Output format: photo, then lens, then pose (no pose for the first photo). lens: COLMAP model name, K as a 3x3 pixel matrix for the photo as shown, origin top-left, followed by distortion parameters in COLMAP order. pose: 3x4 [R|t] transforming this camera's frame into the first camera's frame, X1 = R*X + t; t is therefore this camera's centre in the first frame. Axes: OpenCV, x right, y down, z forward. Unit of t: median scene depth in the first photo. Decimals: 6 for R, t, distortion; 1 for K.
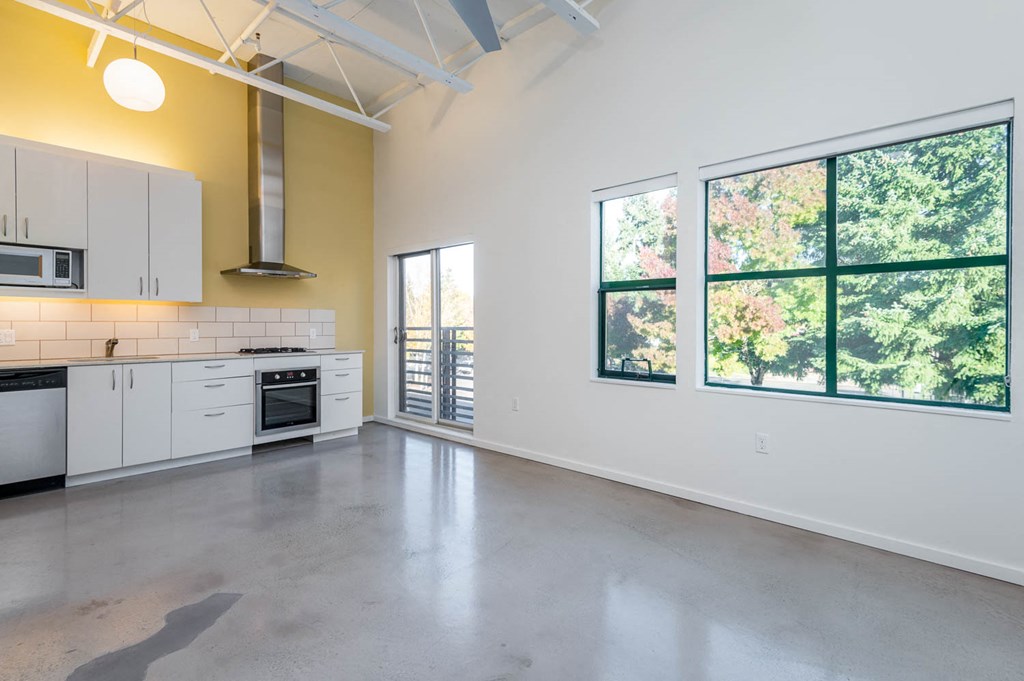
lens RADIAL K [[478.5, 0, 514.3], [0, 478.5, 324.1], [0, 0, 1]] dist [0.001415, -0.000433]
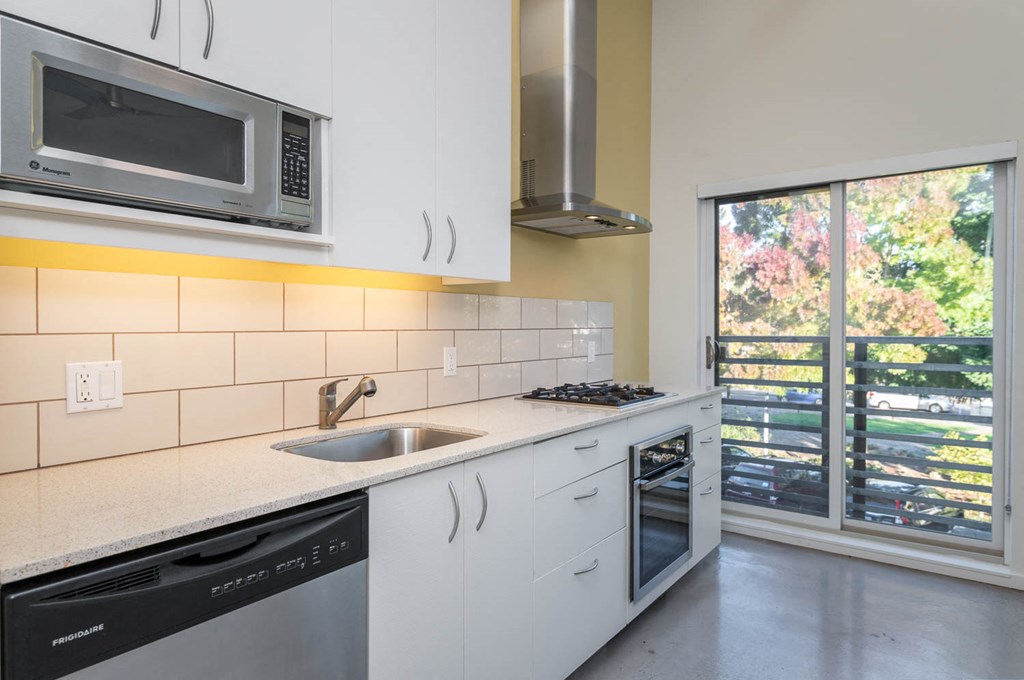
lens RADIAL K [[604.7, 0, 509.9], [0, 604.7, 327.1], [0, 0, 1]] dist [0.001176, -0.000491]
pose [[0.996650, -0.003111, 0.081727, -0.649535], [0.002869, 0.999991, 0.003076, -0.008454], [-0.081735, -0.002831, 0.996650, 0.458278]]
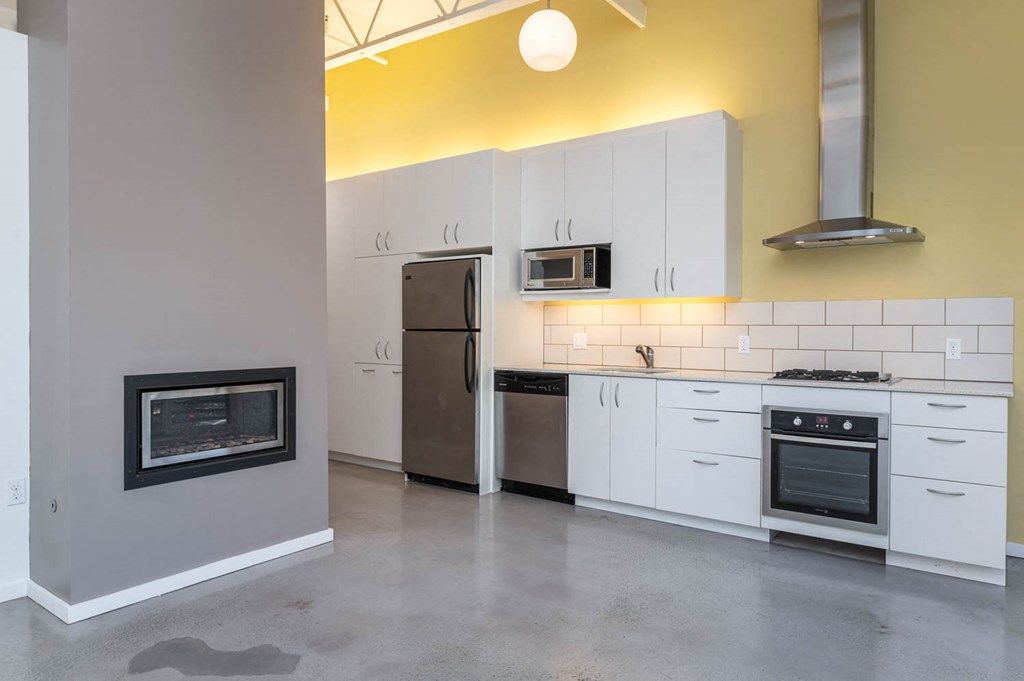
lens RADIAL K [[675.3, 0, 513.9], [0, 675.3, 320.5], [0, 0, 1]] dist [0.001170, -0.000809]
pose [[0.099632, -0.009909, -0.994975, 0.259714], [-0.002777, 0.999944, -0.010236, -0.000487], [0.995021, 0.003783, 0.099599, 0.567438]]
